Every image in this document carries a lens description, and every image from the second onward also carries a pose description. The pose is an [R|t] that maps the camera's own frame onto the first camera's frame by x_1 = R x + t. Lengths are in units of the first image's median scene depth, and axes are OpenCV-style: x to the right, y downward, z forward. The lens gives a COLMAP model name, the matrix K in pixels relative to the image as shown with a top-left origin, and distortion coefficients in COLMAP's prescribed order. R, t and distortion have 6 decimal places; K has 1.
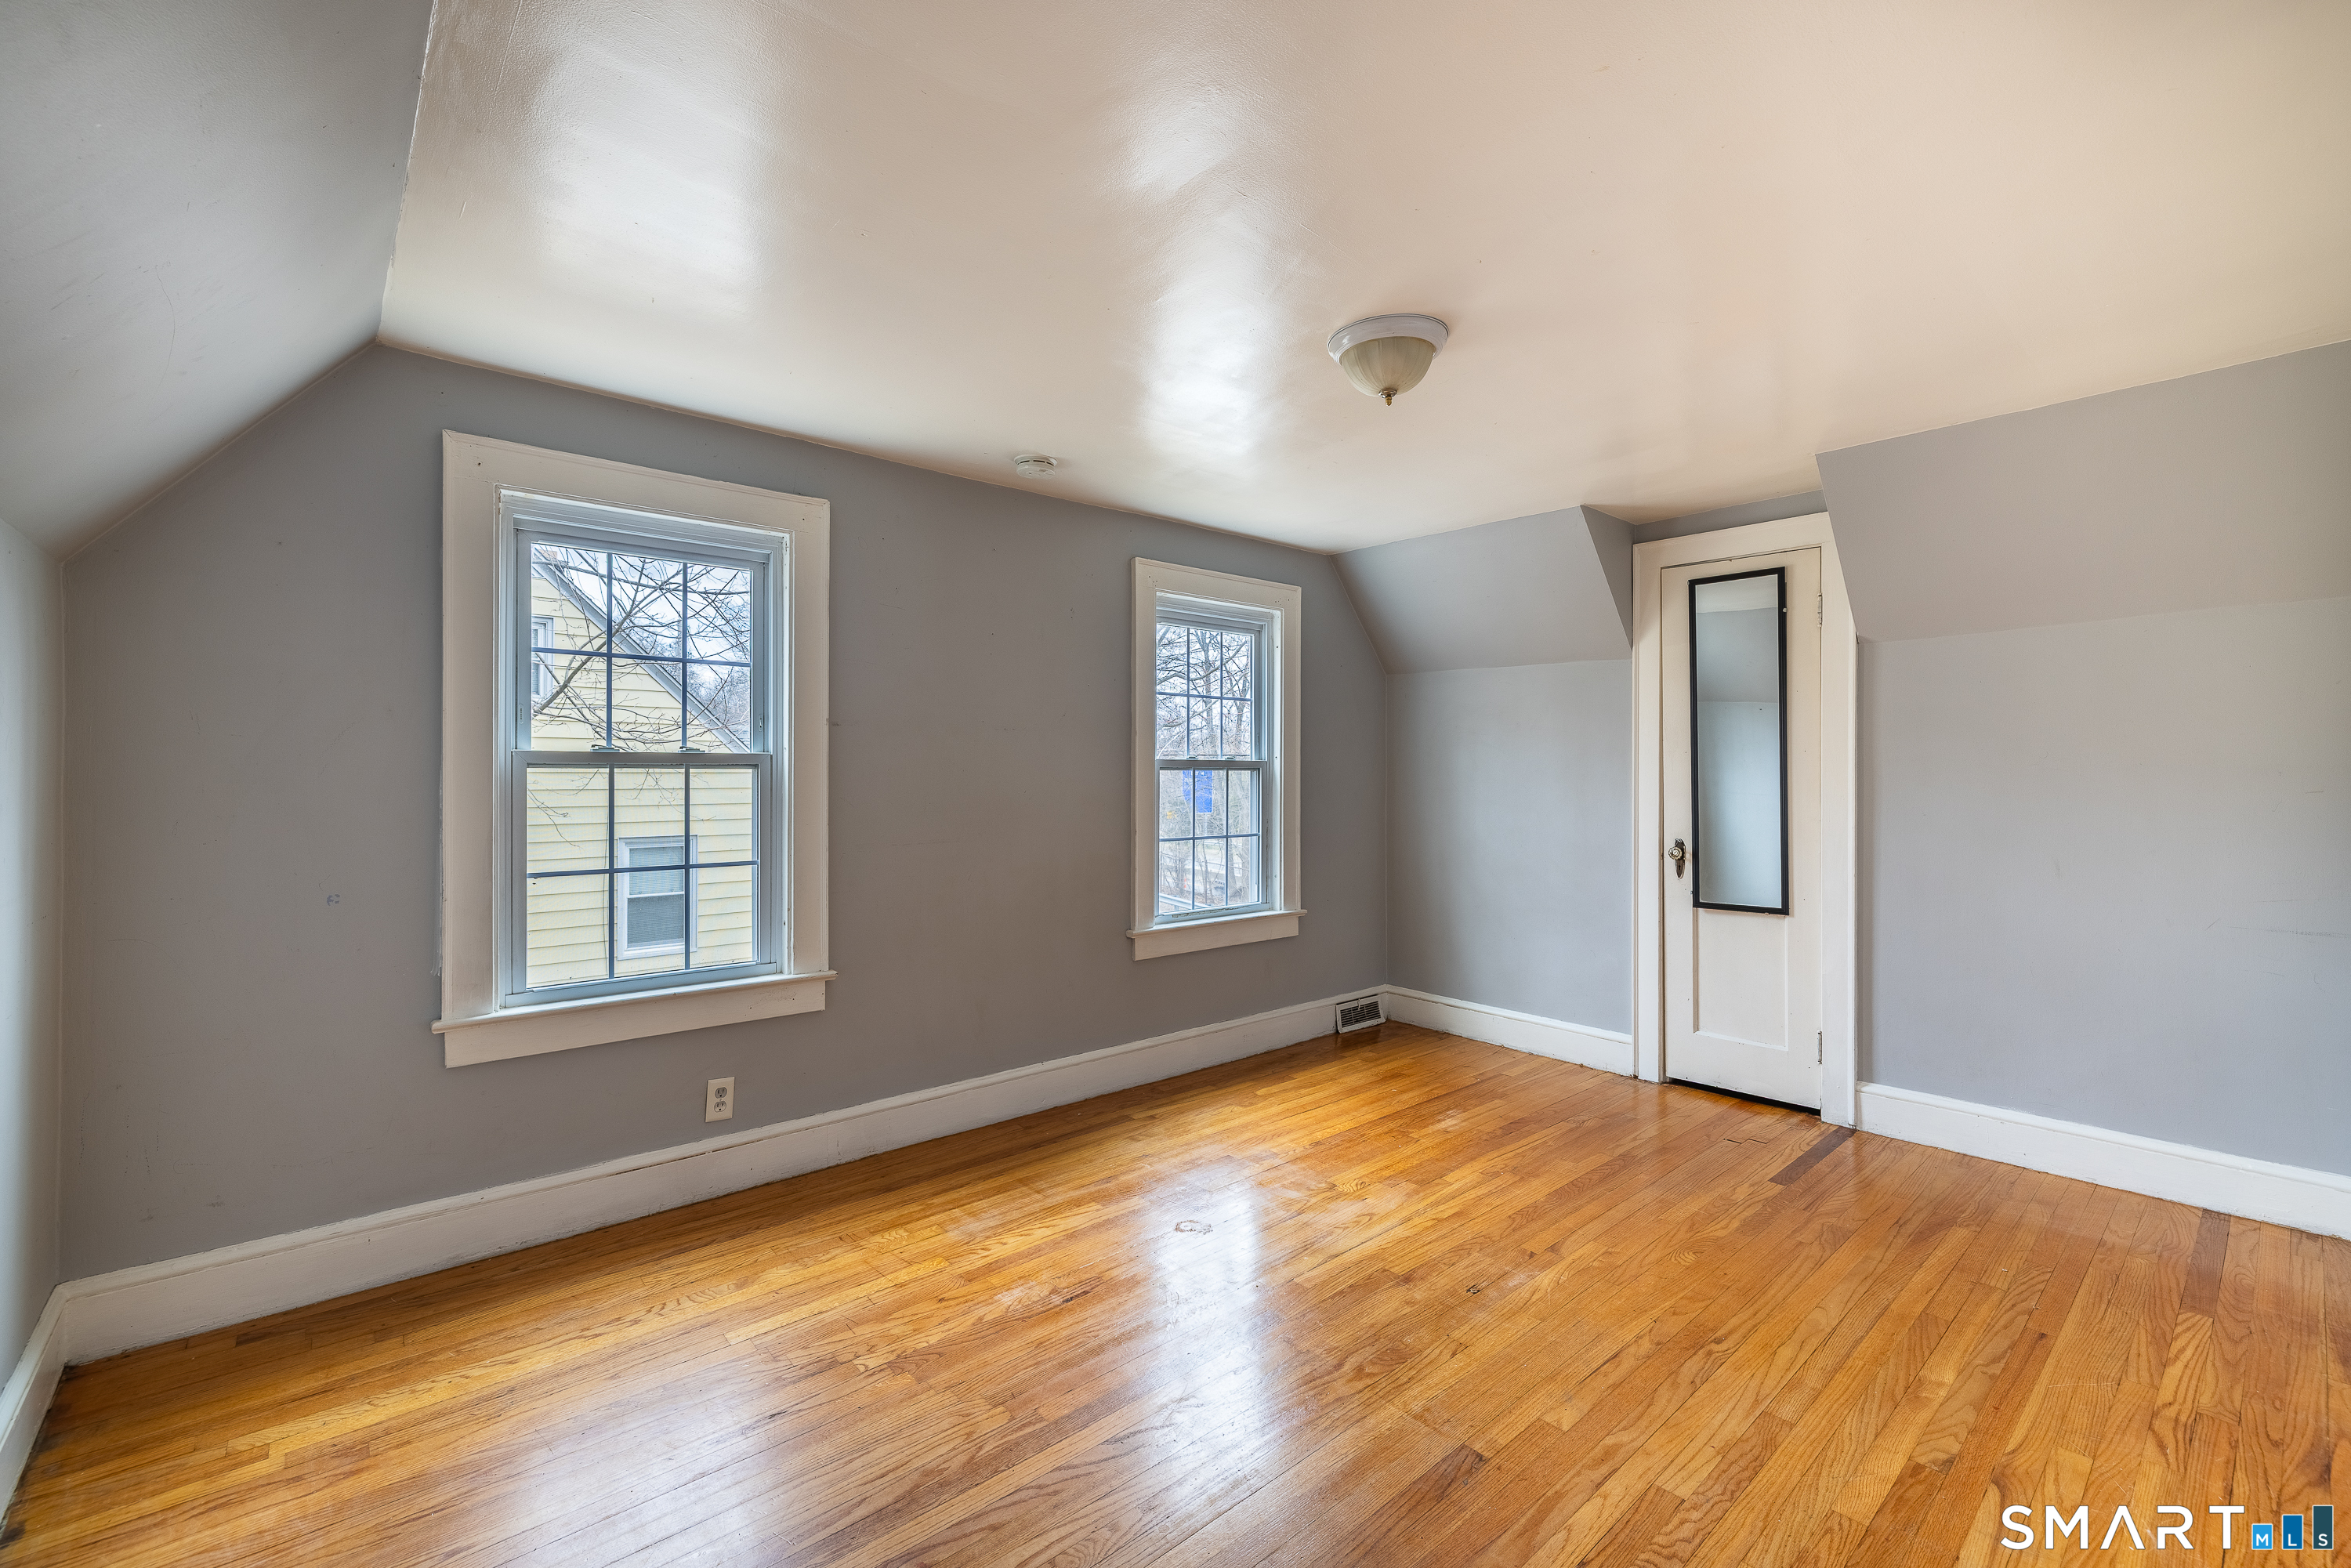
lens RADIAL K [[1015.8, 0, 1177.4], [0, 1015.8, 774.4], [0, 0, 1]] dist [0.000234, 0.000121]
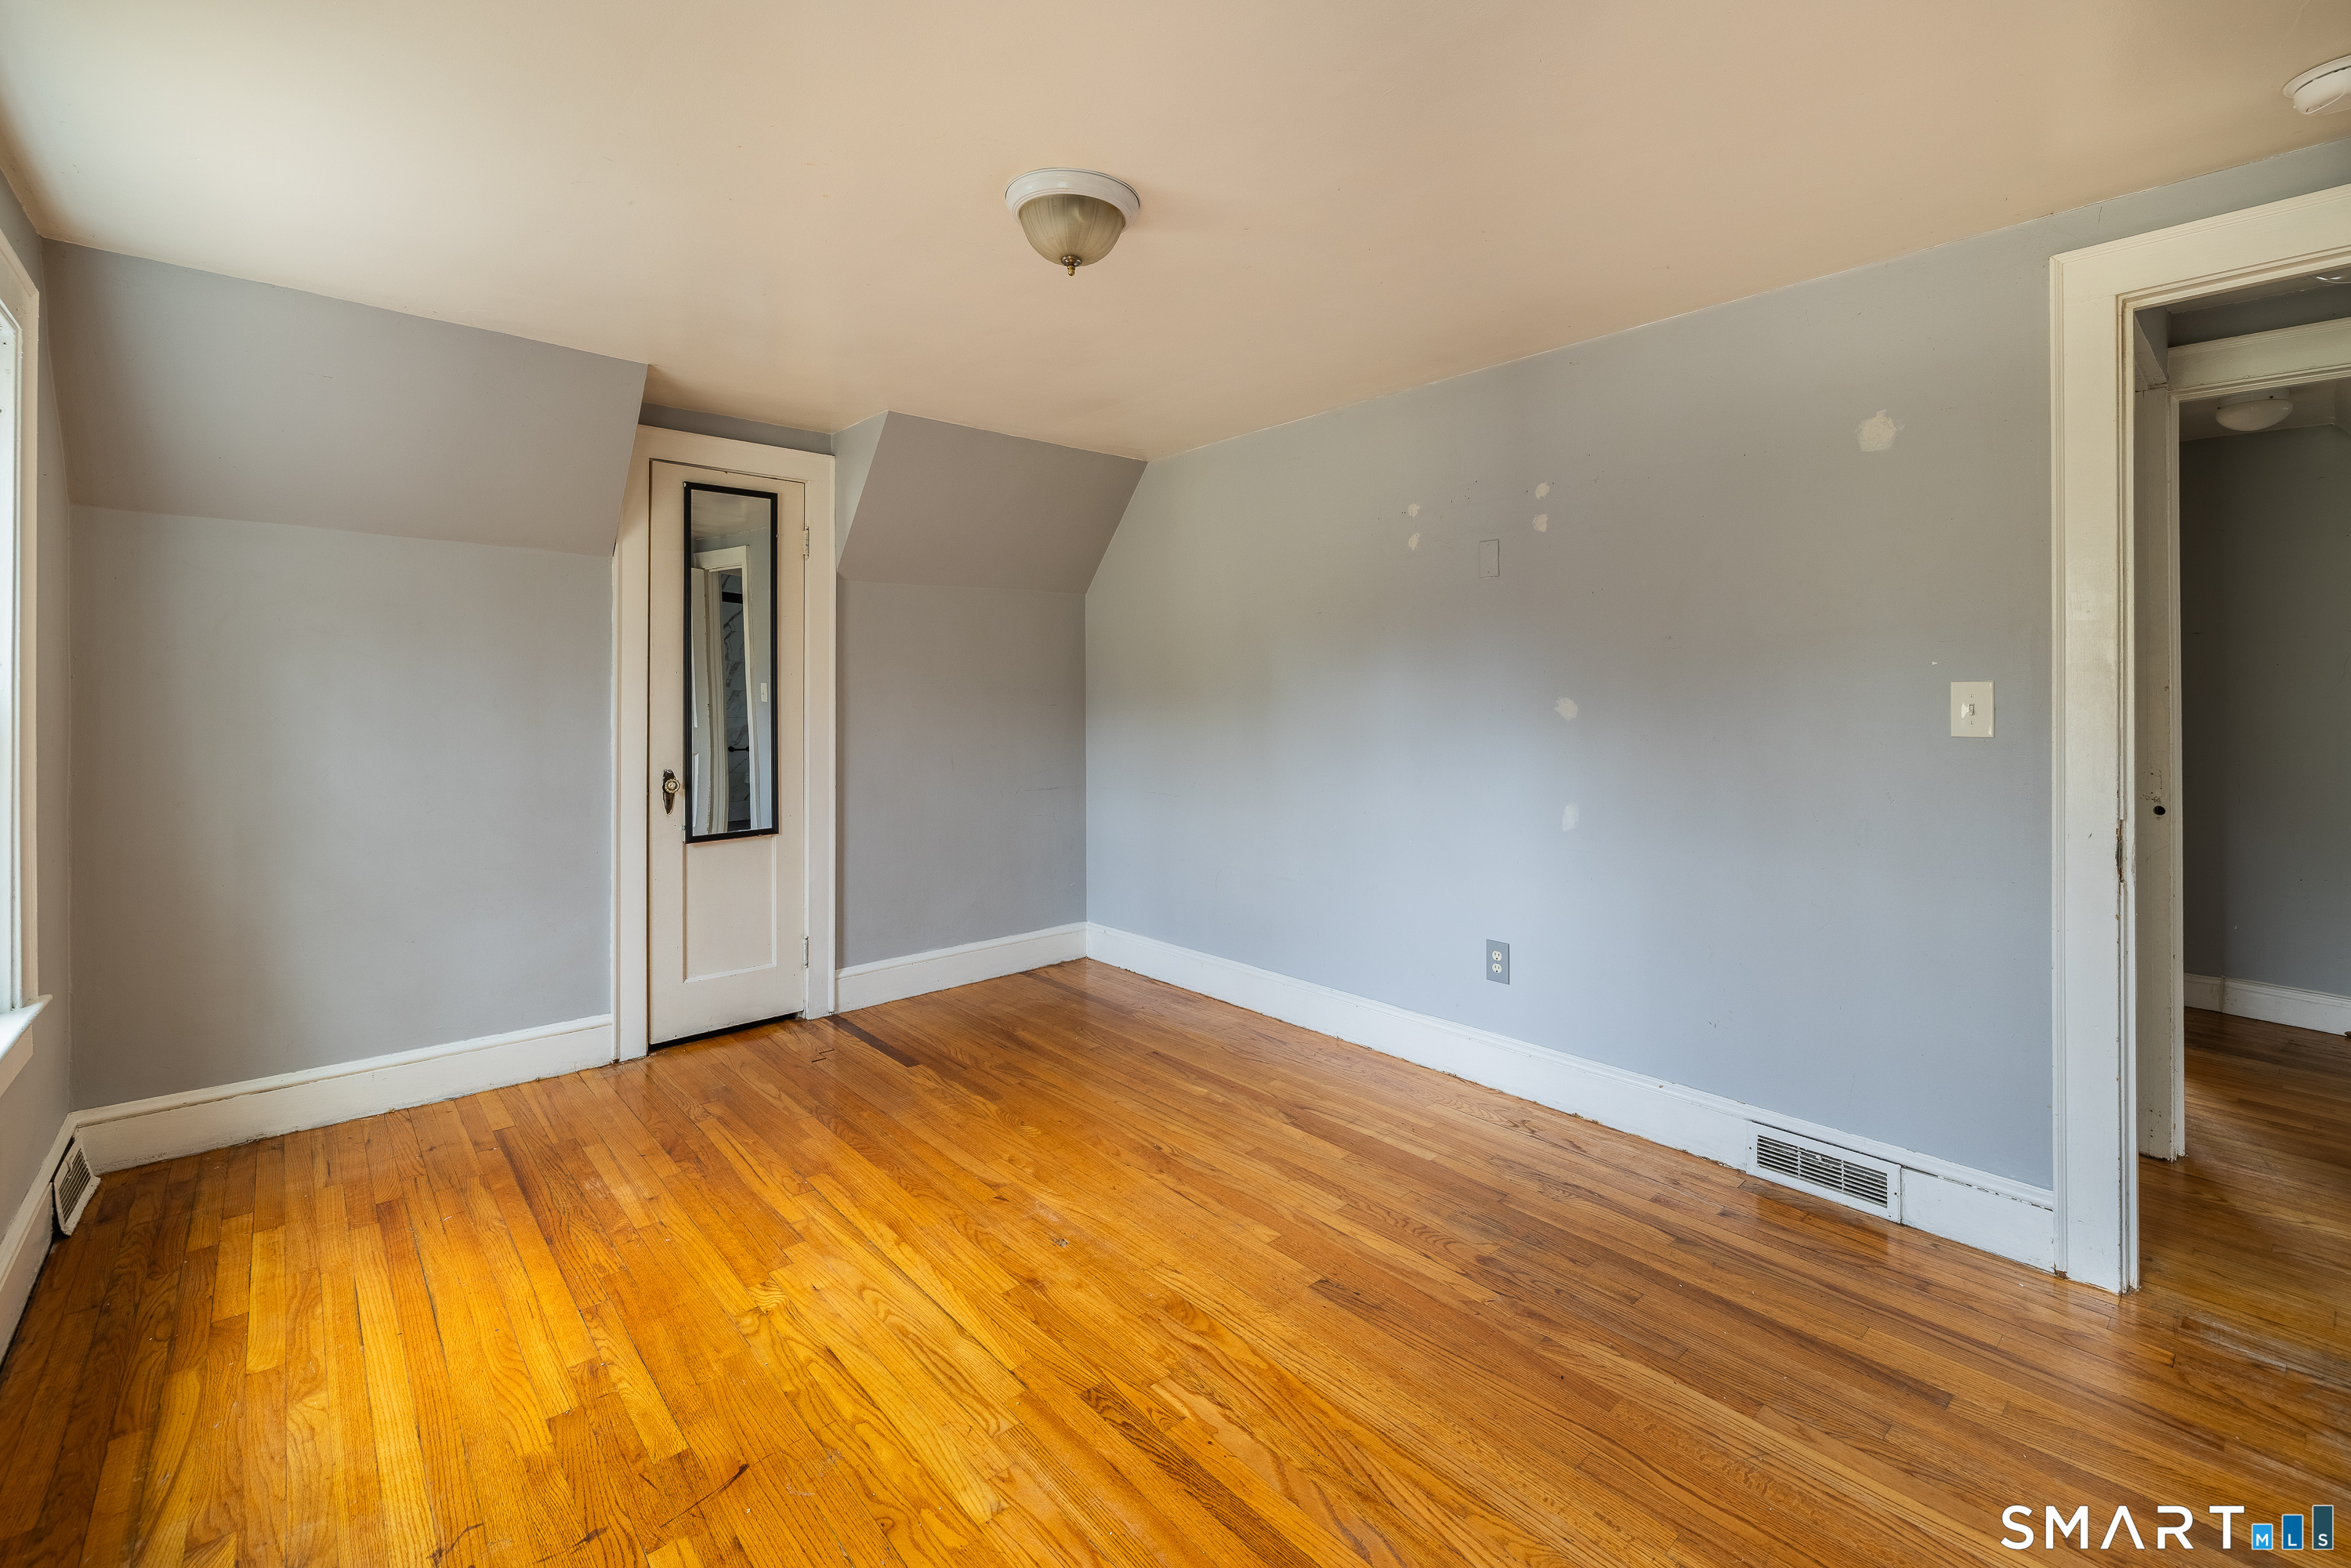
lens RADIAL K [[1015.8, 0, 1211.3], [0, 1015.8, 697.3], [0, 0, 1]] dist [0.000234, 0.000121]
pose [[-0.039126, -0.009808, 0.999186, -0.442933], [0.004999, 0.999937, 0.010011, -0.007533], [-0.999222, 0.005387, -0.039075, 0.602478]]
